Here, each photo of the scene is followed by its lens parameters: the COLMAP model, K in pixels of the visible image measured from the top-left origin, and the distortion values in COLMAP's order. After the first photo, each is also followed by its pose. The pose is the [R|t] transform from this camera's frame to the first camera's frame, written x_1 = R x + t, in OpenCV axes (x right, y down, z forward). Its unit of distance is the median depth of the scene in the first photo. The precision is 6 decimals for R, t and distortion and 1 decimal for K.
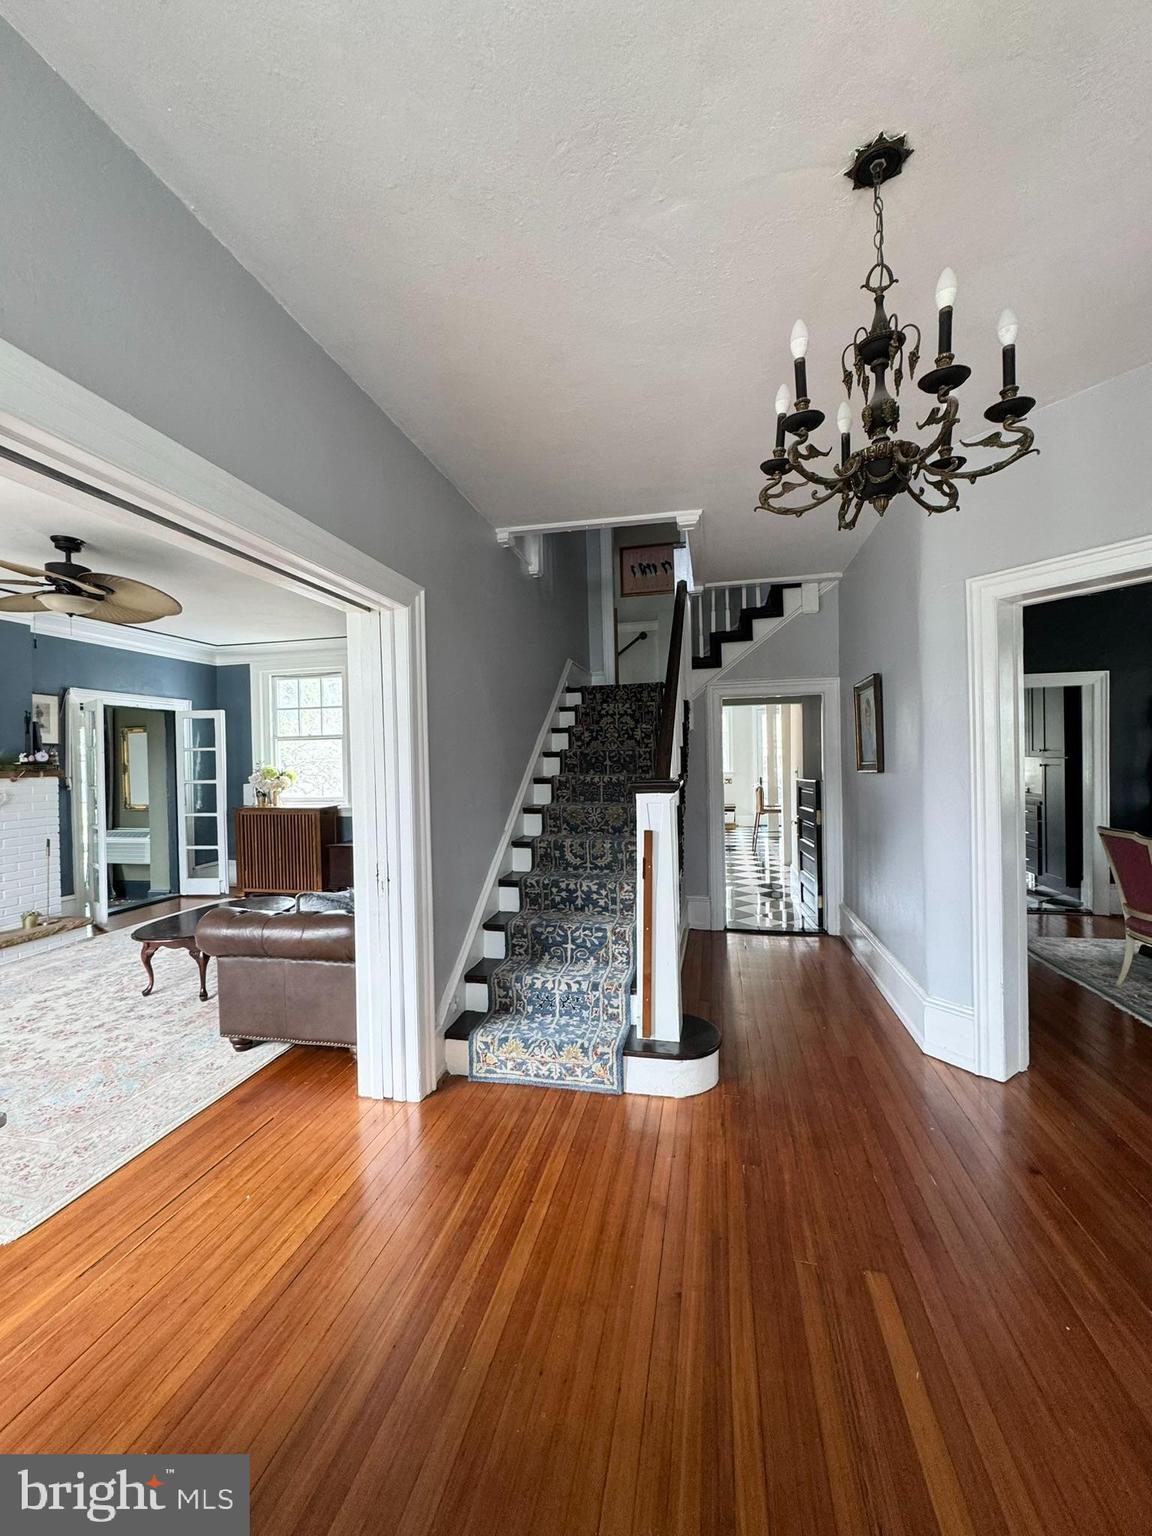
lens RADIAL K [[611.2, 0, 576.0], [0, 611.2, 768.0], [0, 0, 1]] dist [-0.000900, -0.000238]
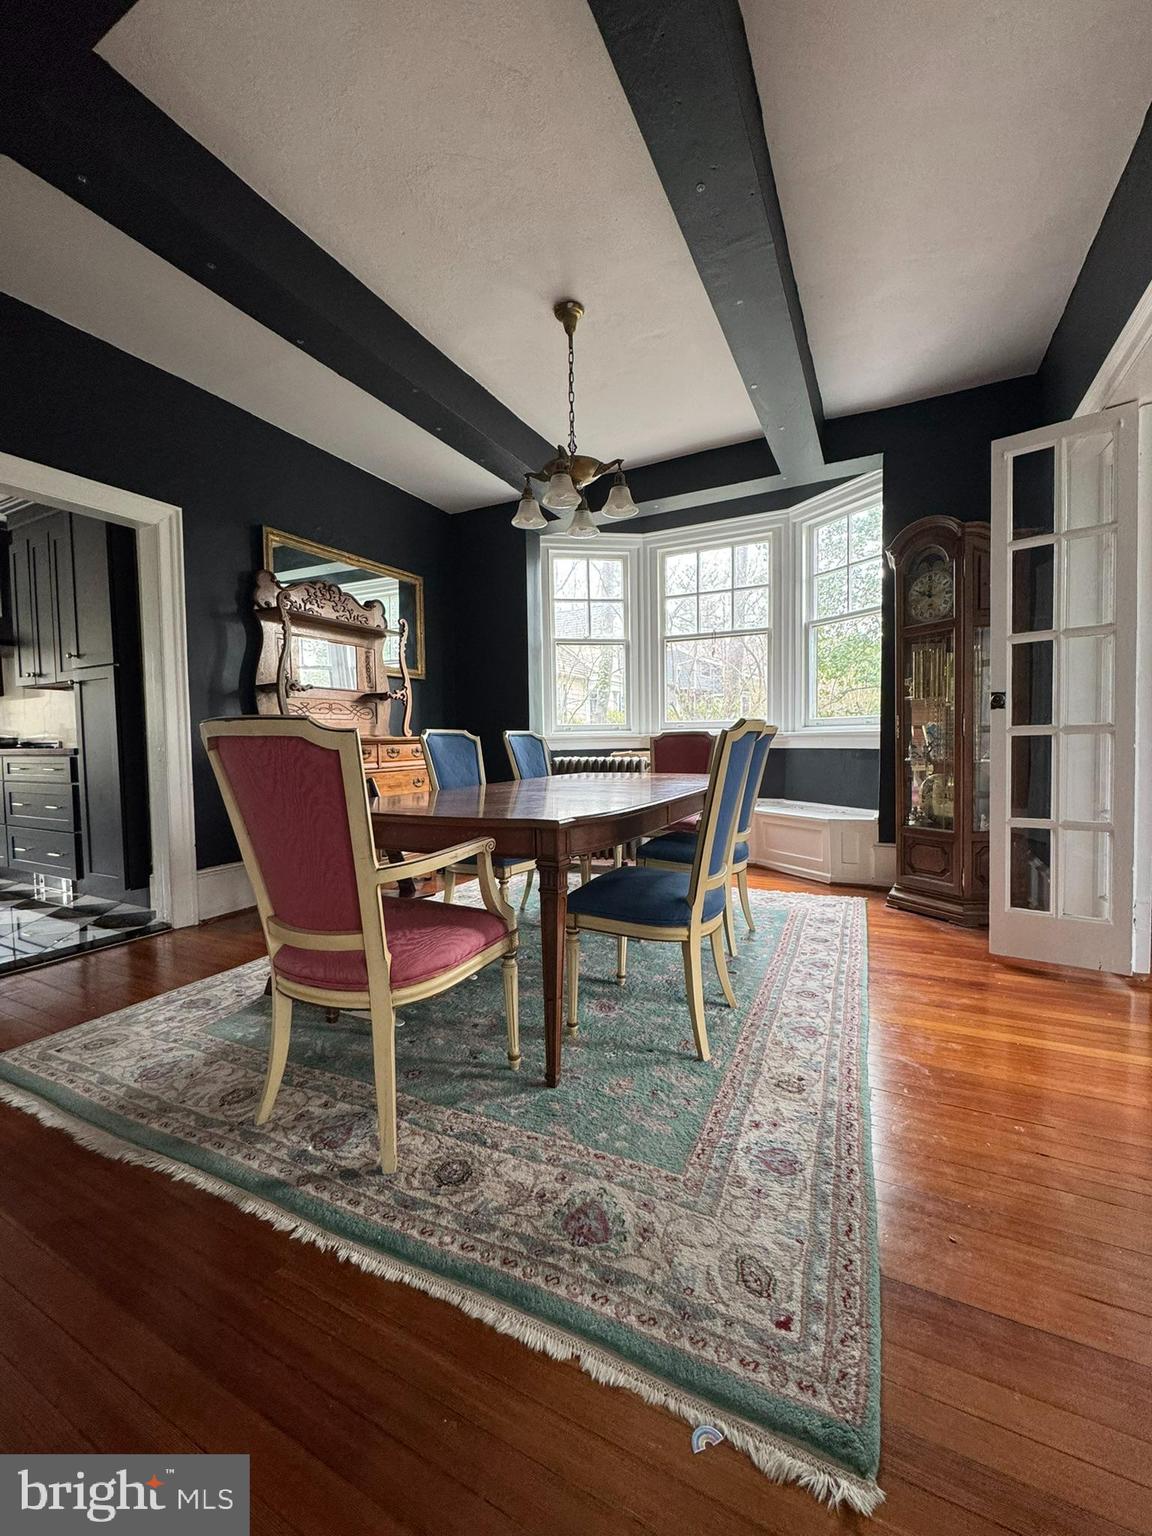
lens RADIAL K [[610.7, 0, 579.0], [0, 610.7, 762.7], [0, 0, 1]] dist [0.000436, -0.000001]
pose [[0.248330, -0.024705, 0.968360, 0.384618], [0.027067, 0.999461, 0.018557, 0.081599], [-0.968297, 0.021602, 0.248865, 0.477324]]
